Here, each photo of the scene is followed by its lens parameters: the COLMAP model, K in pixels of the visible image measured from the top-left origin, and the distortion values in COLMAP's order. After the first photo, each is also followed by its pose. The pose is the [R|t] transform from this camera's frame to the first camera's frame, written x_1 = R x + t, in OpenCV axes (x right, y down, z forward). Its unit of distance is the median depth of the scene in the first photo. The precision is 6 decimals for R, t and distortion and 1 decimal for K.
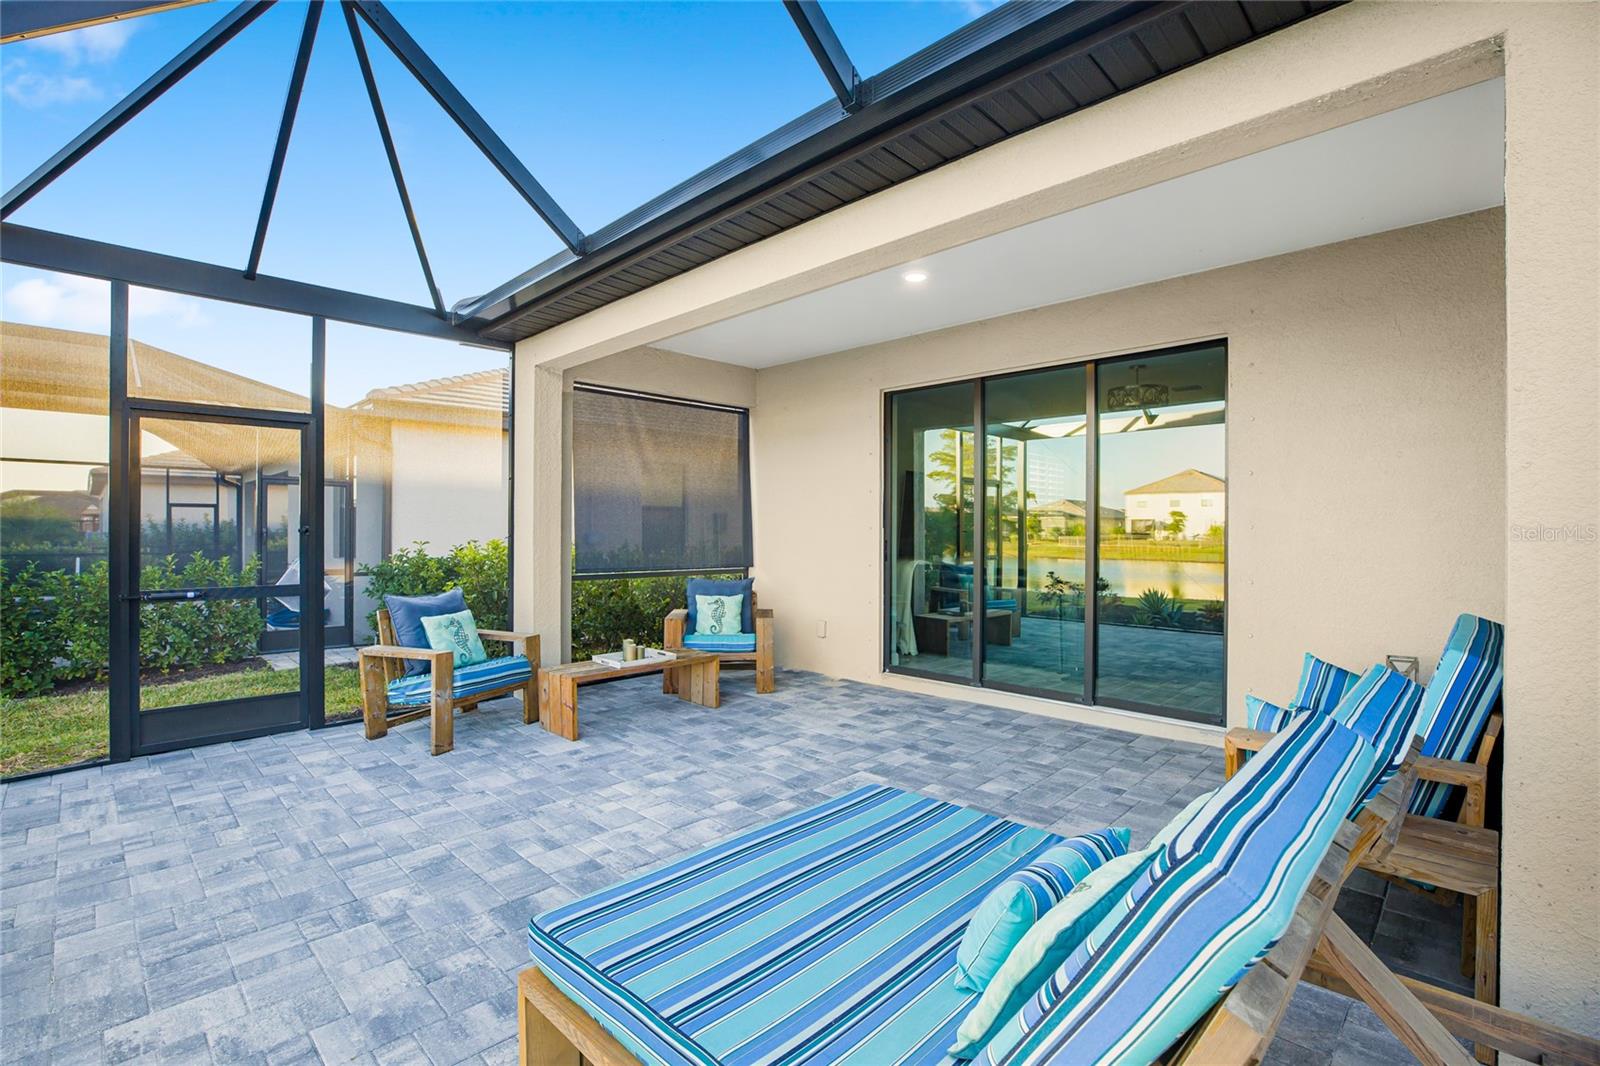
lens RADIAL K [[734.2, 0, 803.8], [0, 734.2, 531.7], [0, 0, 1]] dist [-0.036467, 0.008511]
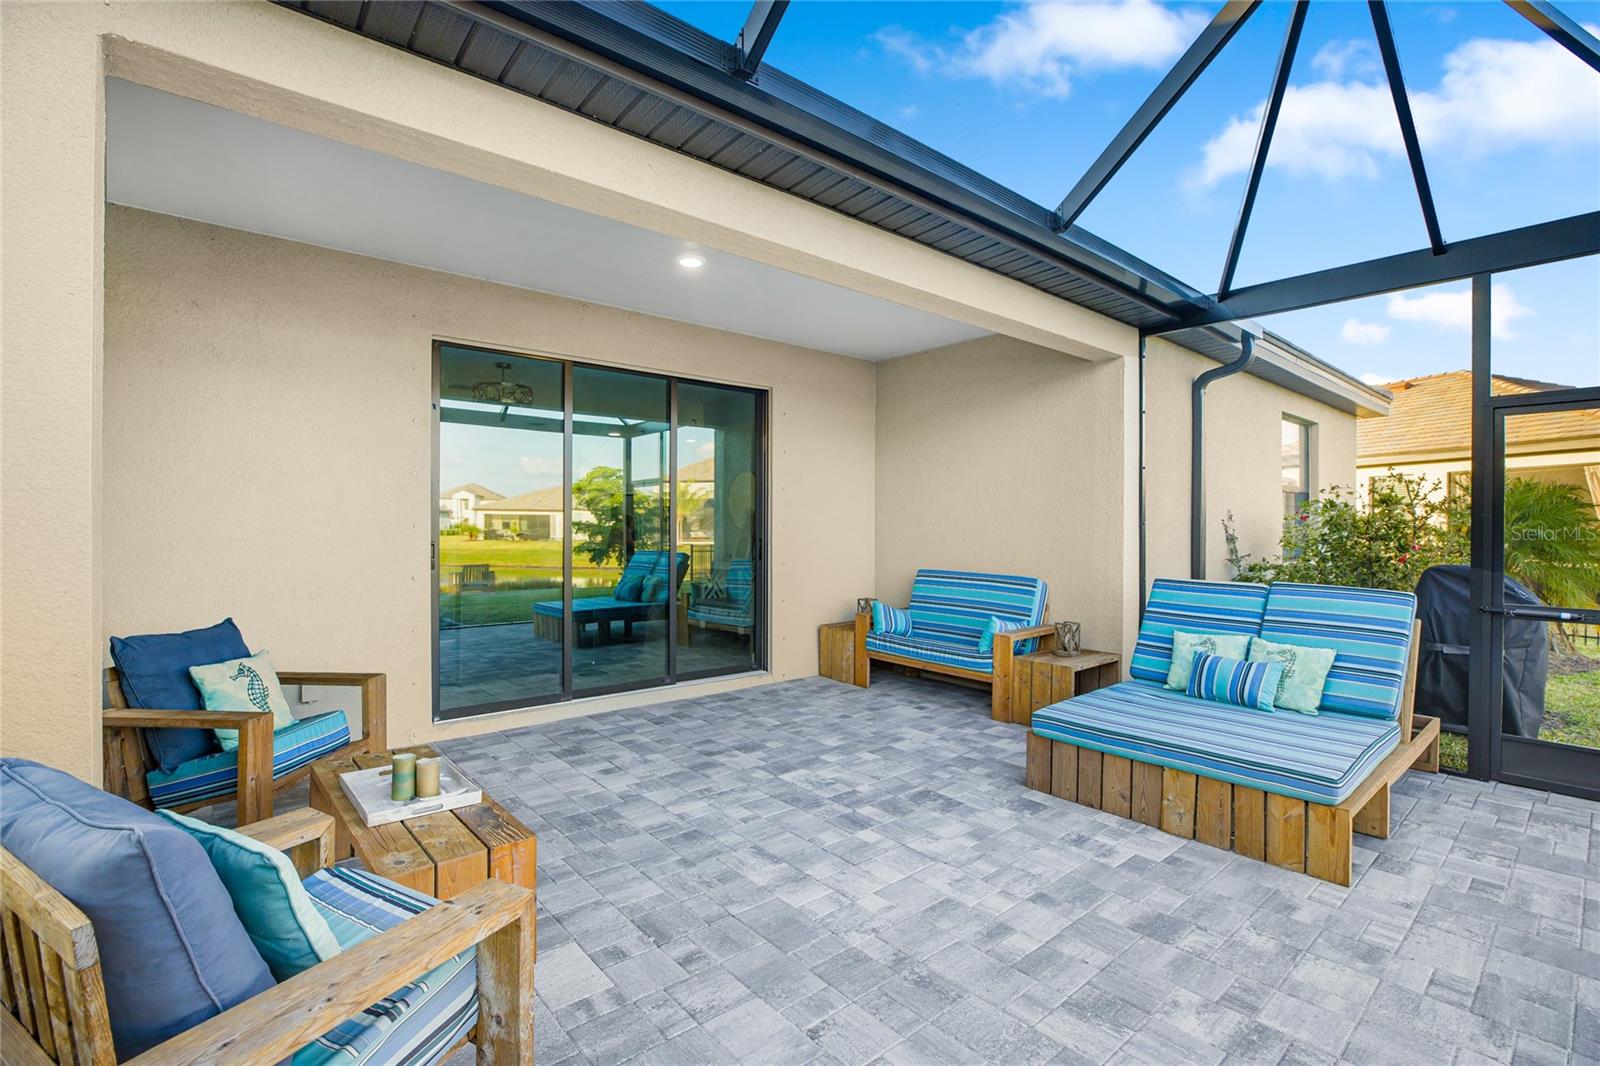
lens RADIAL K [[734.2, 0, 794.7], [0, 734.2, 524.3], [0, 0, 1]] dist [-0.036467, 0.008511]
pose [[0.084640, 0.003382, 0.996406, -0.874646], [-0.000635, 0.999994, -0.003340, -0.005018], [-0.996411, -0.000350, 0.084642, 0.877885]]
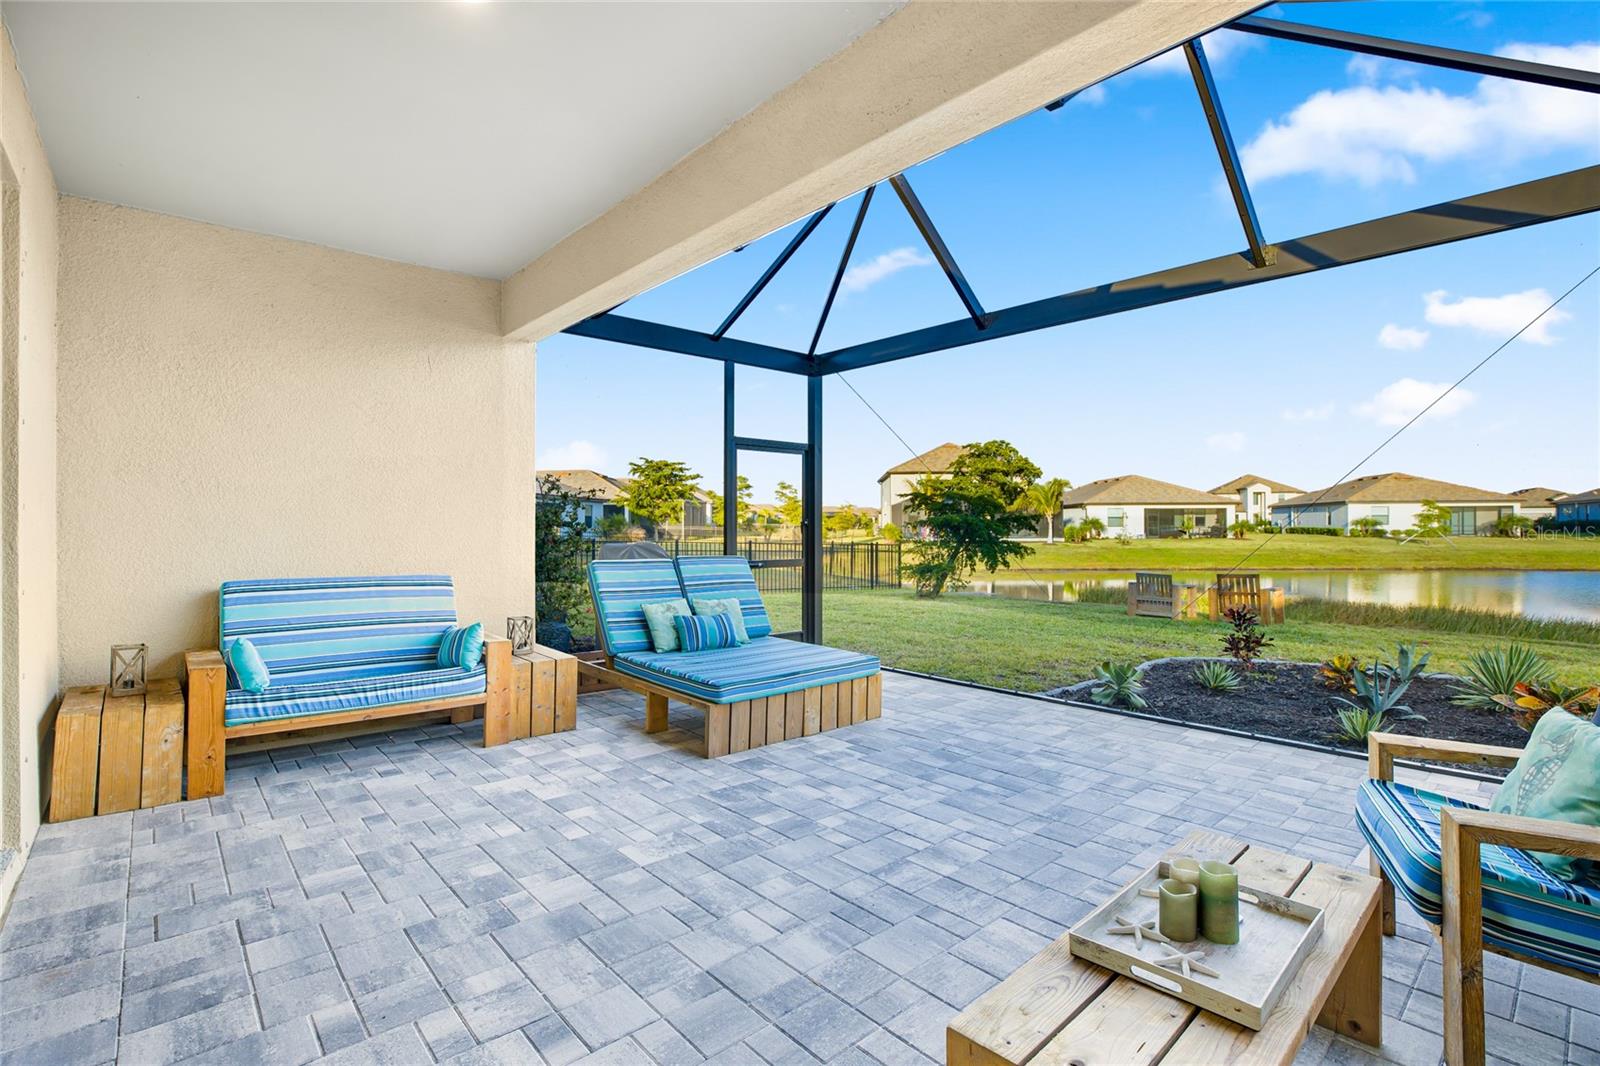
lens RADIAL K [[734.2, 0, 811.6], [0, 734.2, 514.1], [0, 0, 1]] dist [-0.036467, 0.008511]
pose [[-0.998536, -0.000087, 0.054097, -0.113986], [-0.000550, 0.999963, -0.008540, 0.006114], [-0.054095, -0.008558, -0.998499, 1.637478]]
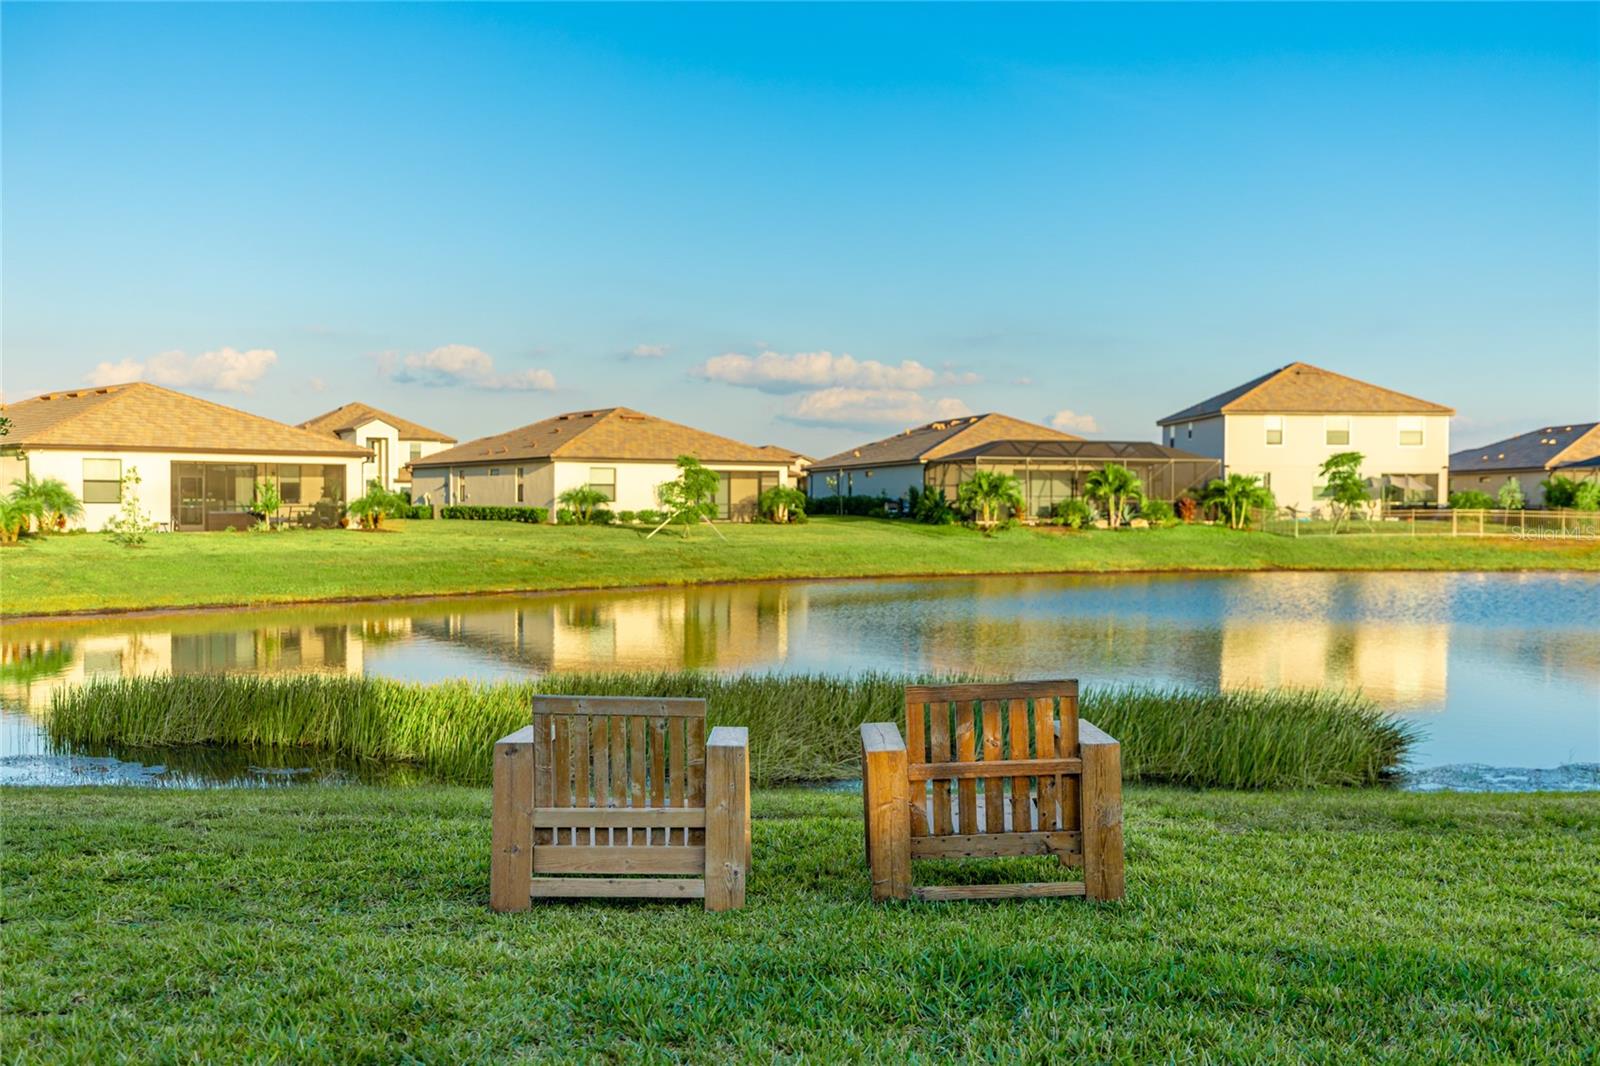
lens RADIAL K [[1518.4, 0, 787.2], [0, 1518.4, 515.3], [0, 0, 1]] dist [-0.014583, 0.000000]
pose [[-0.706551, 0.001126, -0.707661, -0.522911], [-0.008681, 0.999910, 0.010259, 0.050651], [0.707608, 0.013391, -0.706478, -0.375450]]
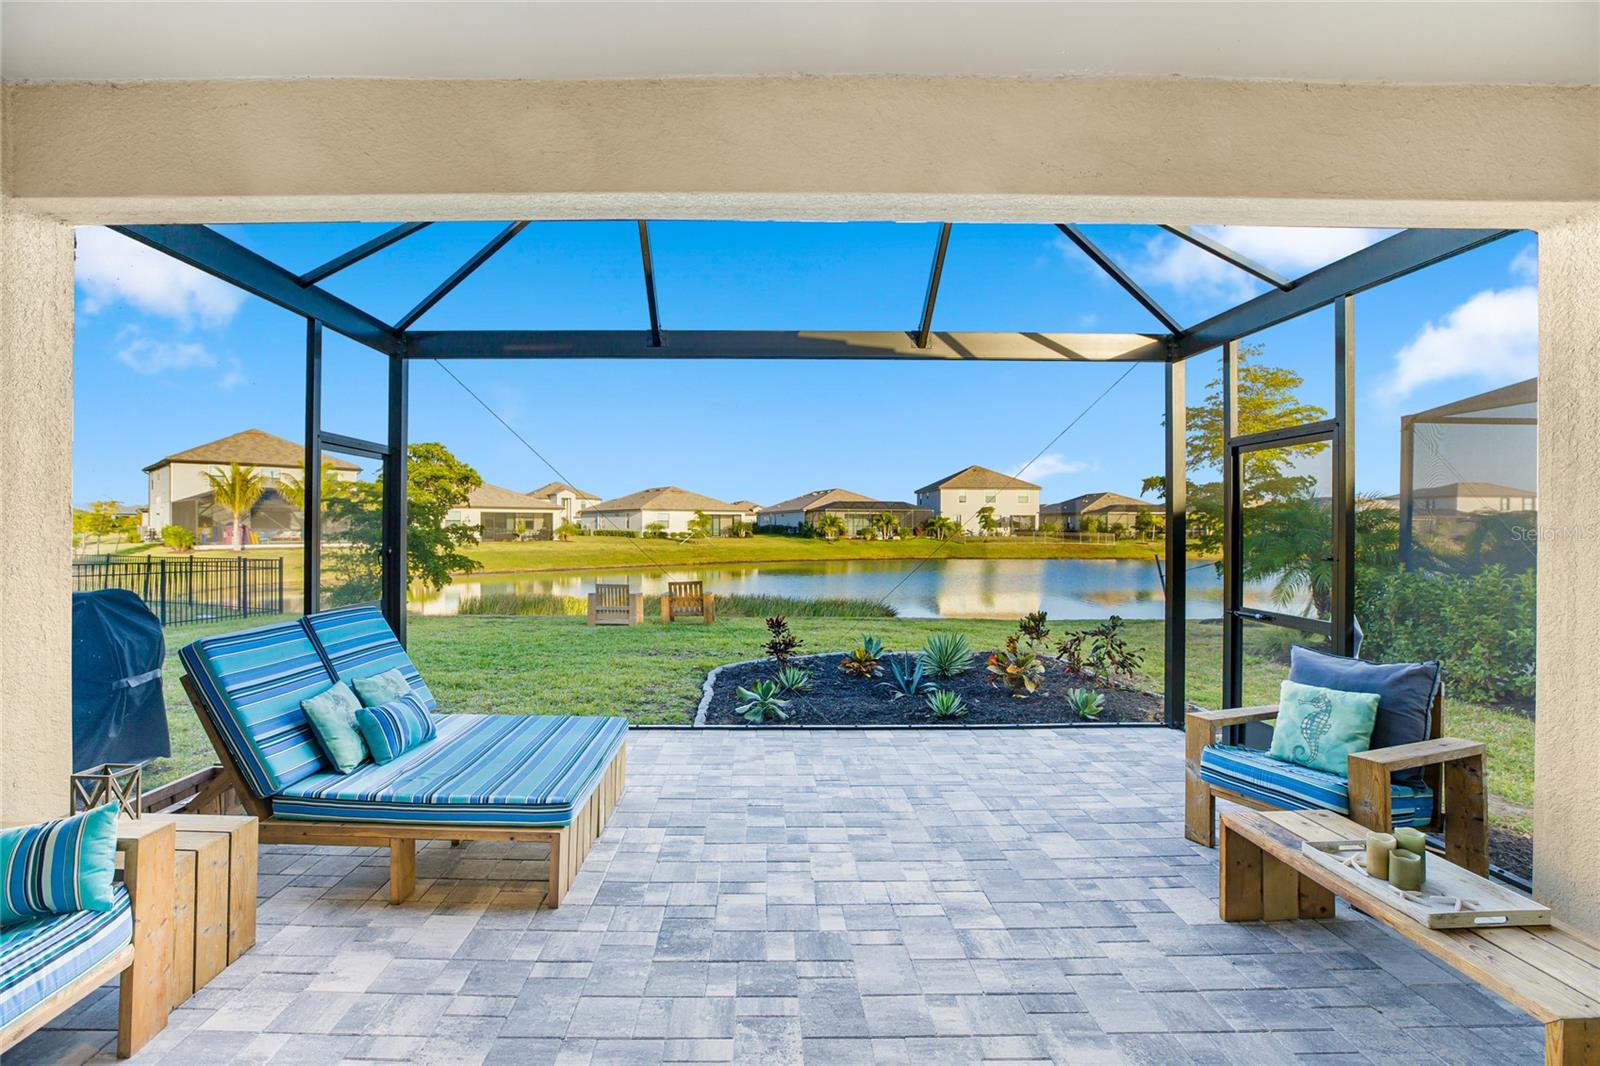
lens RADIAL K [[734.2, 0, 754.9], [0, 734.2, 520.7], [0, 0, 1]] dist [-0.036467, 0.008511]
pose [[-0.715070, -0.009500, -0.698988, 0.429695], [-0.009065, 0.999950, -0.004317, -0.042844], [0.698994, 0.003250, -0.715120, 1.290465]]
